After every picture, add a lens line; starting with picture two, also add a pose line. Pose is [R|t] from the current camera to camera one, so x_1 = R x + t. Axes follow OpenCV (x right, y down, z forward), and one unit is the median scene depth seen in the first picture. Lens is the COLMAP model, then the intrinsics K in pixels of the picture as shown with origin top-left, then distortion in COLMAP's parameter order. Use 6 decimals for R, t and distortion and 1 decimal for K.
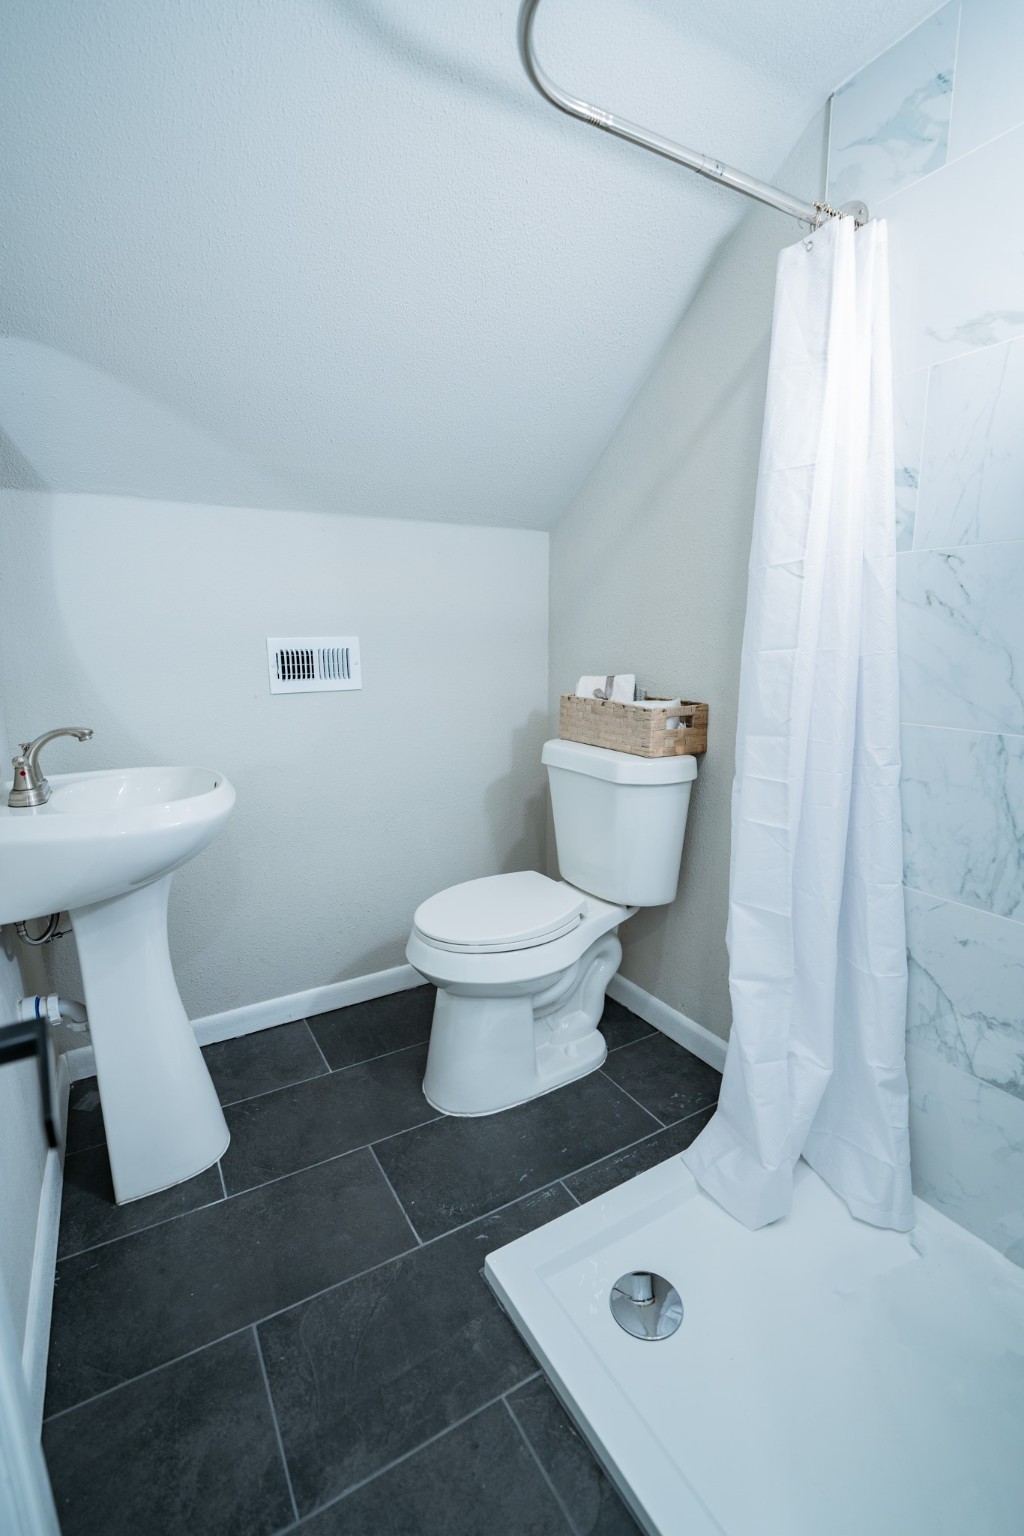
lens RADIAL K [[668.6, 0, 509.0], [0, 668.6, 766.7], [0, 0, 1]] dist [-0.023207, -0.000290]
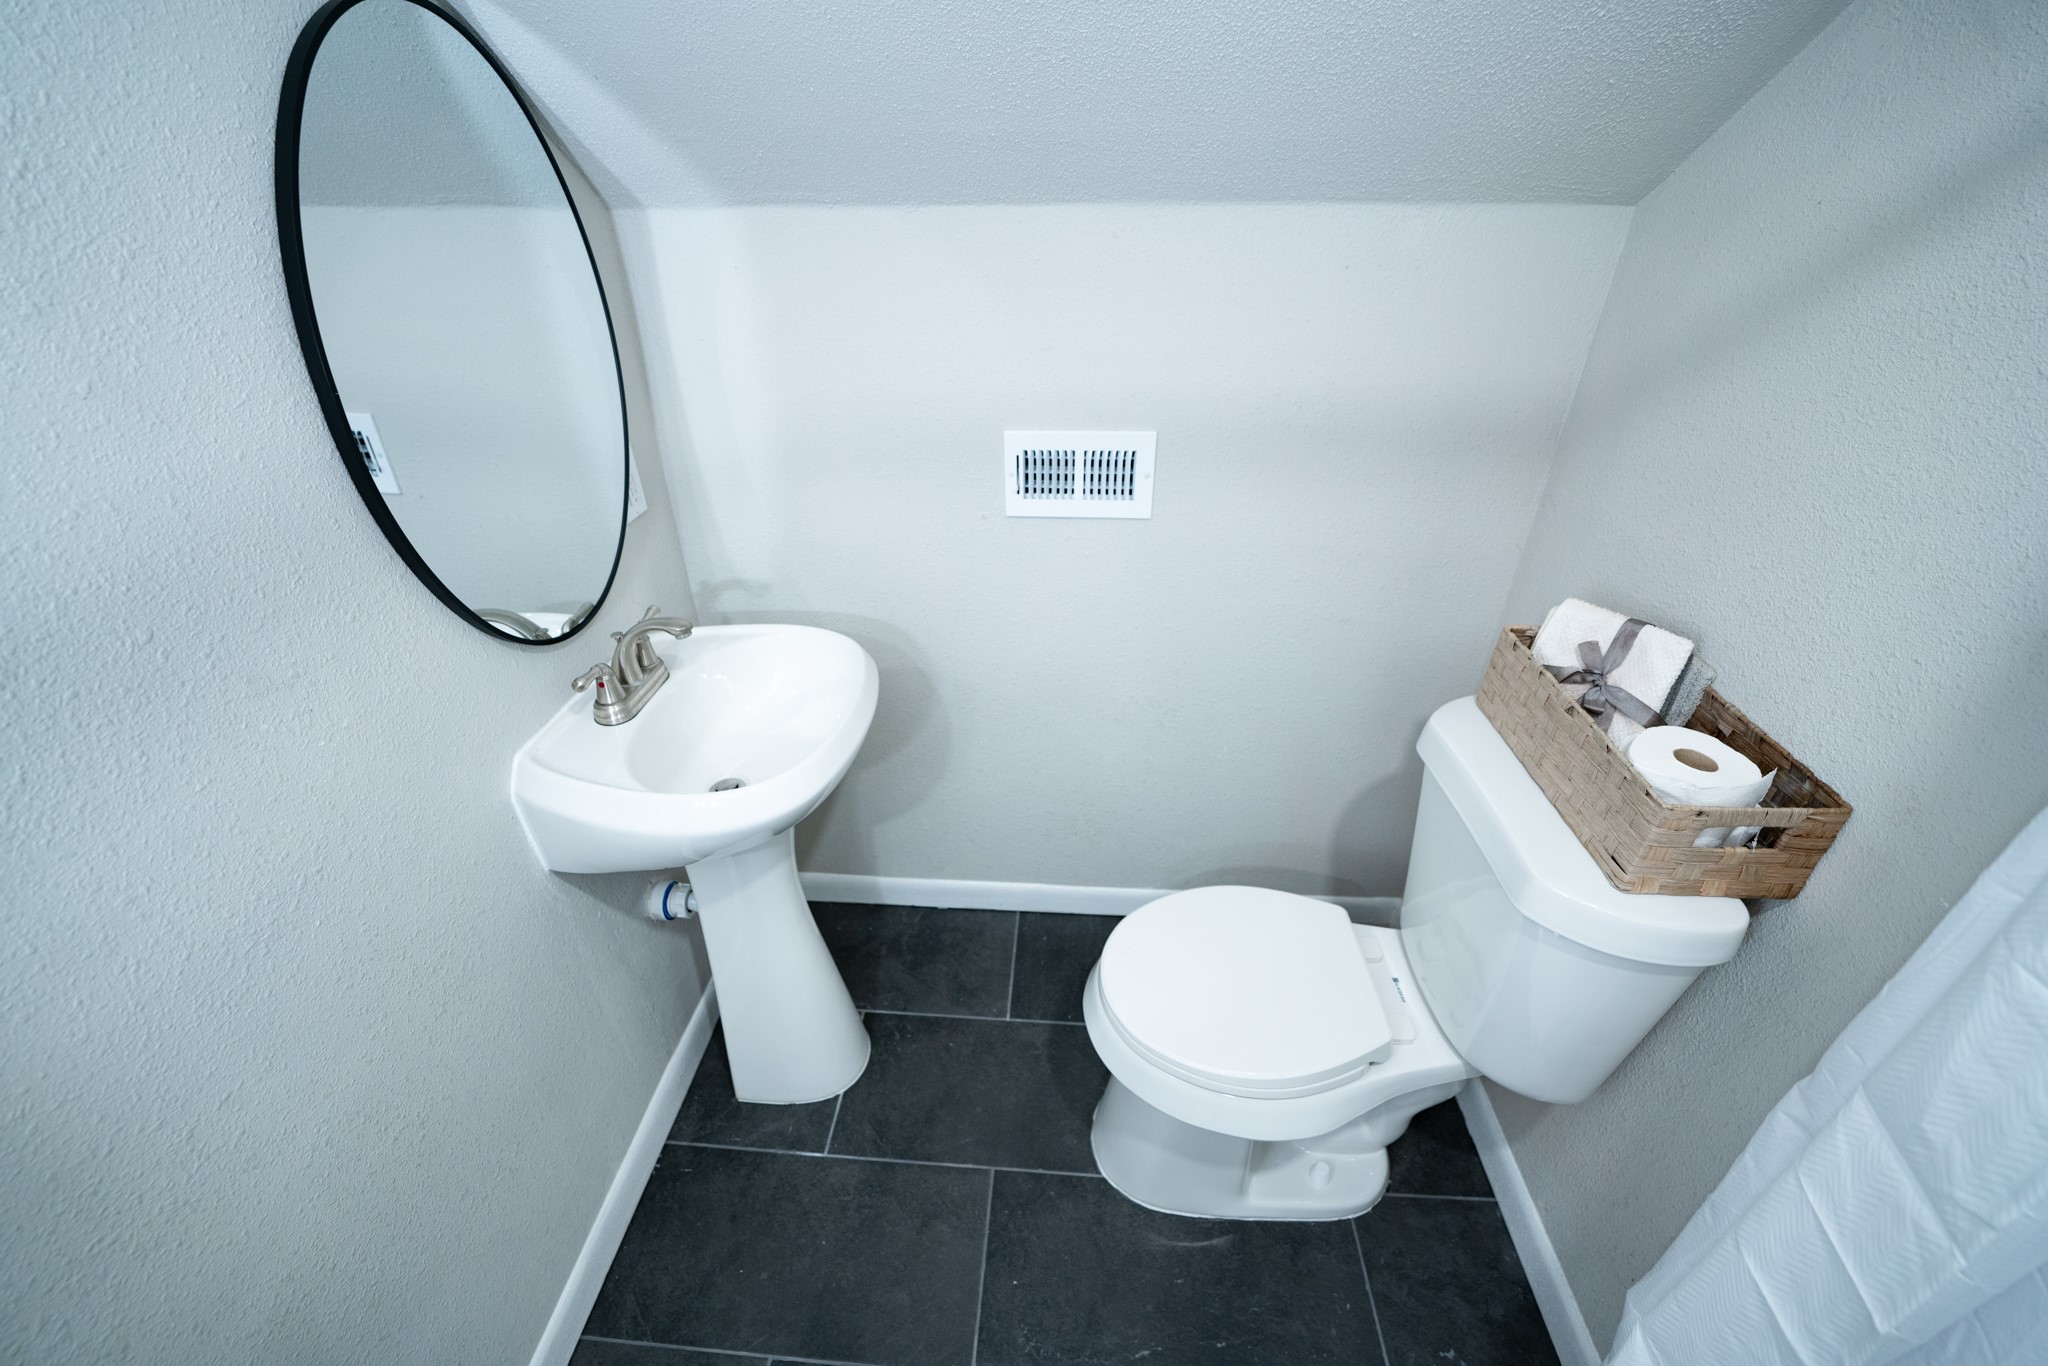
lens RADIAL K [[823.0, 0, 1018.3], [0, 823.0, 678.9], [0, 0, 1]] dist [-0.027174, 0.002425]
pose [[0.825115, 0.298886, -0.479429, 0.092075], [-0.106223, 0.915538, 0.387951, -0.301037], [0.554889, -0.269178, 0.787173, 0.366742]]
